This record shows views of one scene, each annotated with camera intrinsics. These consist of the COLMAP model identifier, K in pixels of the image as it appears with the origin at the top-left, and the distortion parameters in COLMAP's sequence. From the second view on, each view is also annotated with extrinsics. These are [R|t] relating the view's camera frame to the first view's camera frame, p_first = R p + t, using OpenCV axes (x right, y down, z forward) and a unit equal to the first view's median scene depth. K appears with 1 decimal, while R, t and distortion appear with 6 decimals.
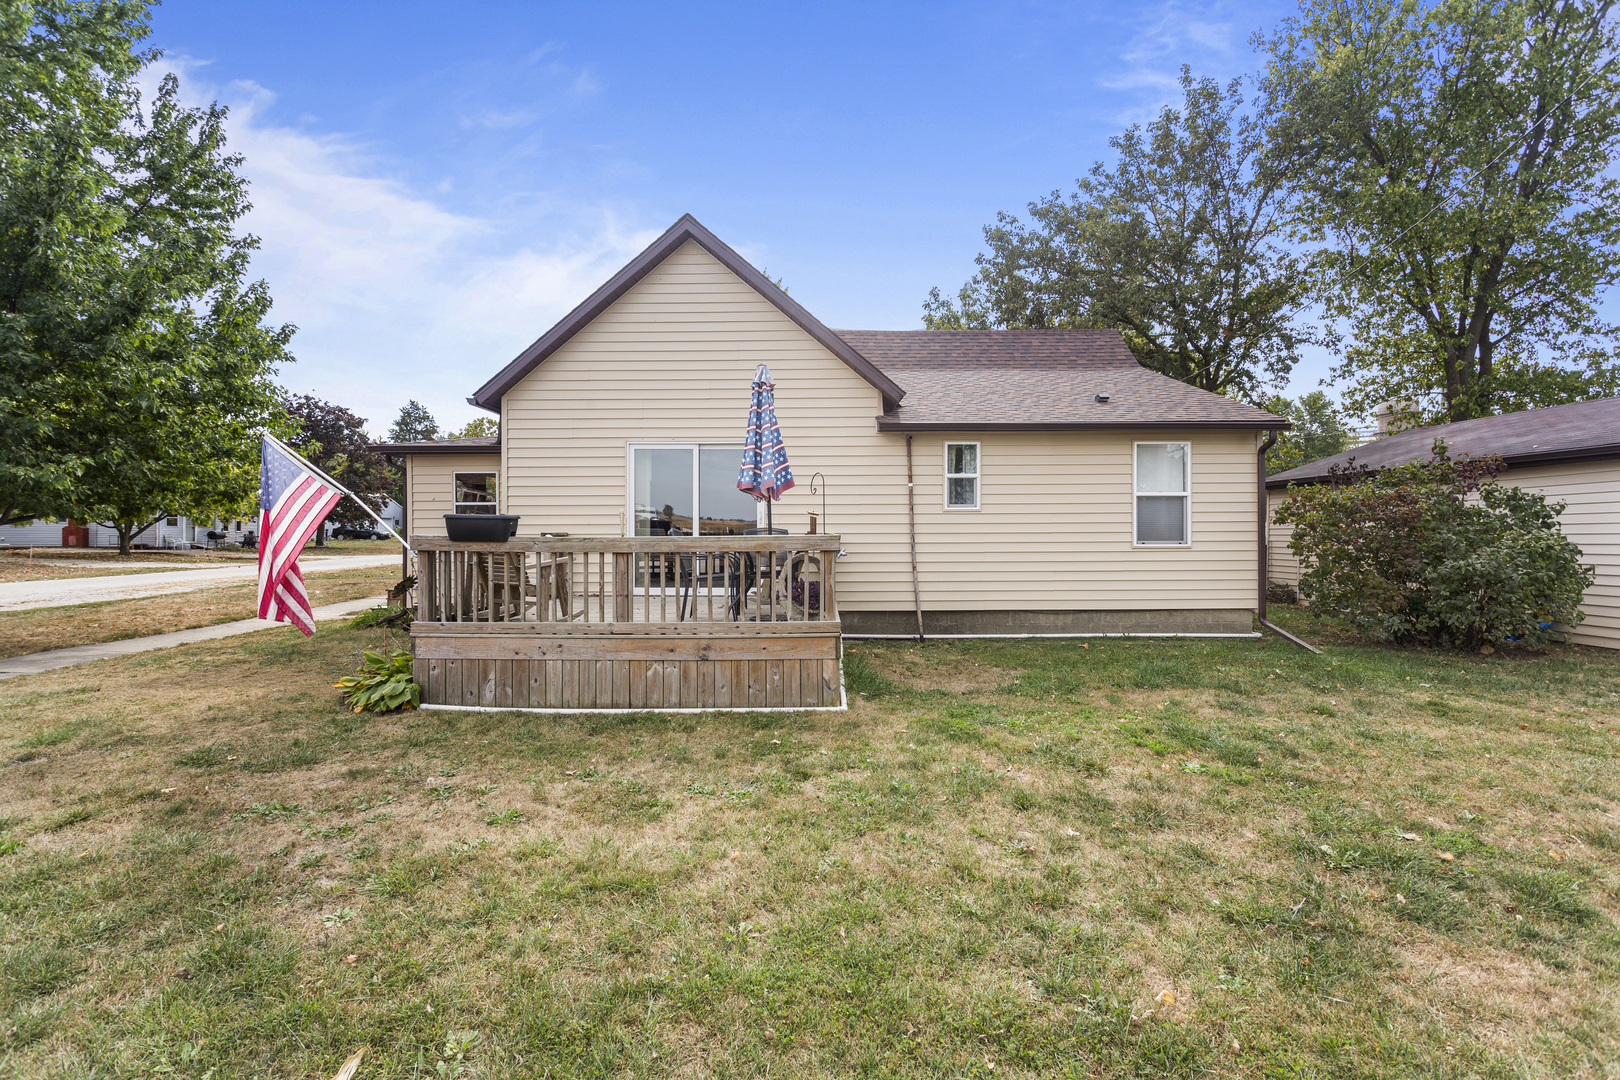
lens RADIAL K [[761.3, 0, 812.6], [0, 761.3, 533.1], [0, 0, 1]] dist [-0.000729, -0.000005]
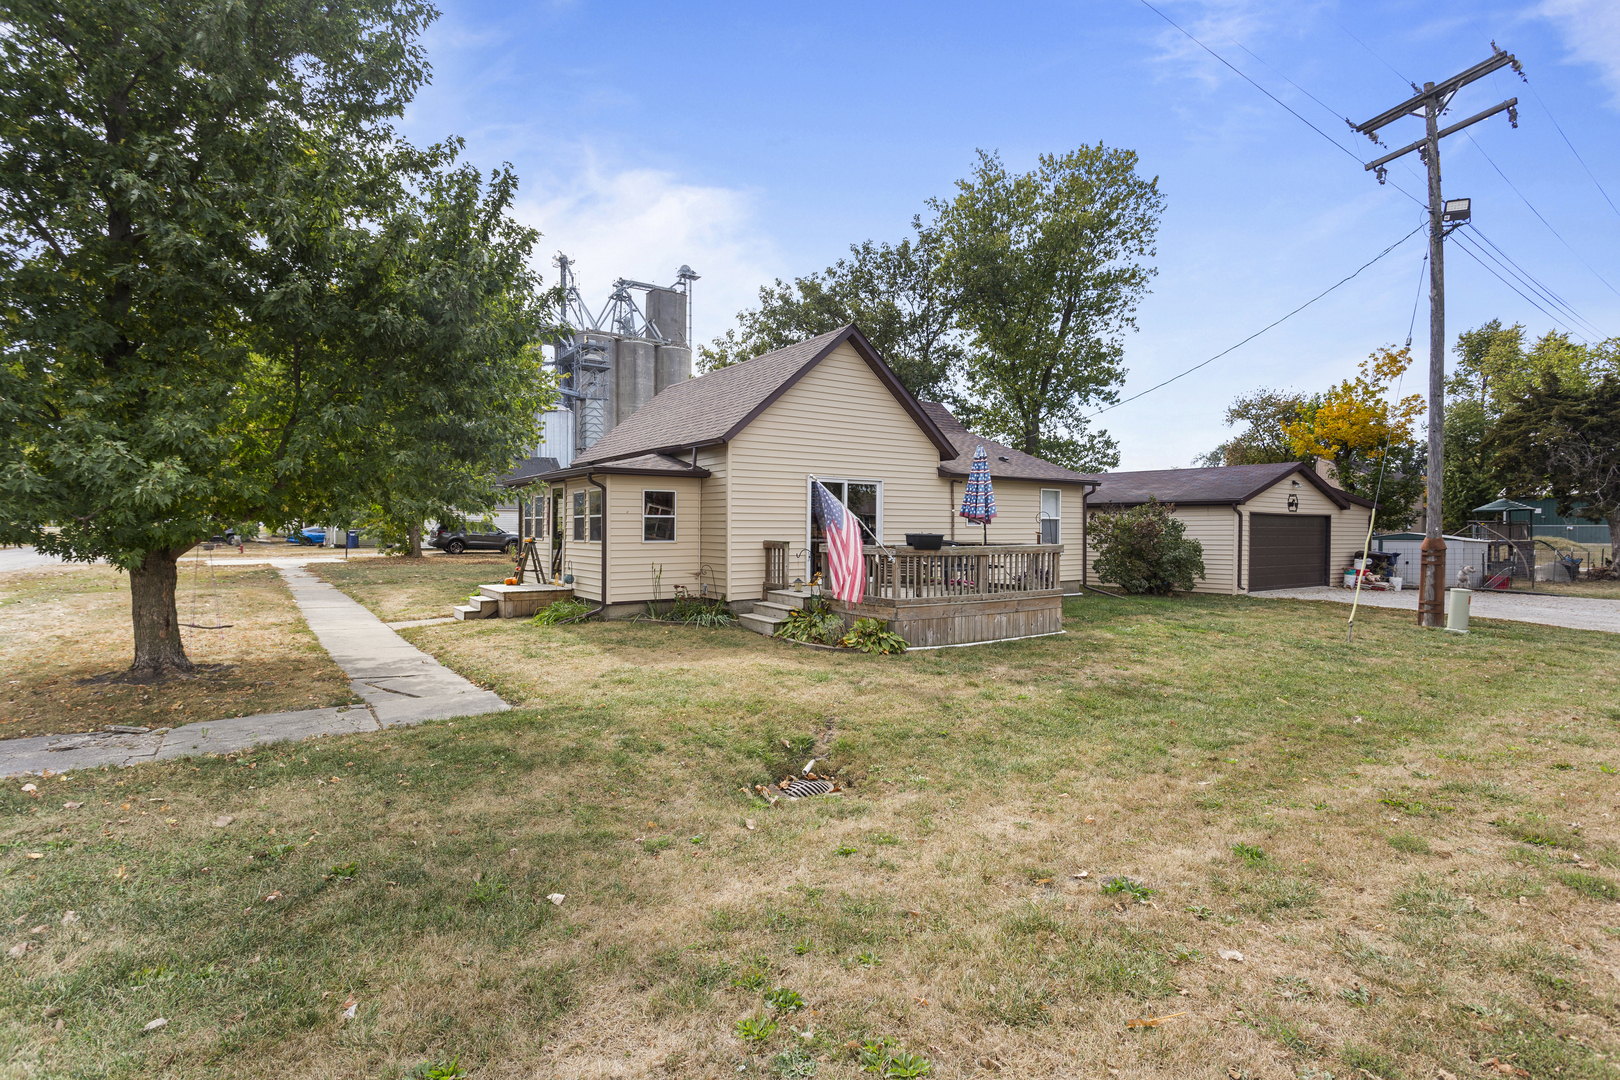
lens RADIAL K [[761.3, 0, 812.6], [0, 761.3, 533.1], [0, 0, 1]] dist [-0.000729, -0.000005]
pose [[0.811619, 0.001453, 0.584185, -1.048418], [-0.004193, 0.999986, 0.003339, -0.019255], [-0.584172, -0.005160, 0.811614, -0.135351]]
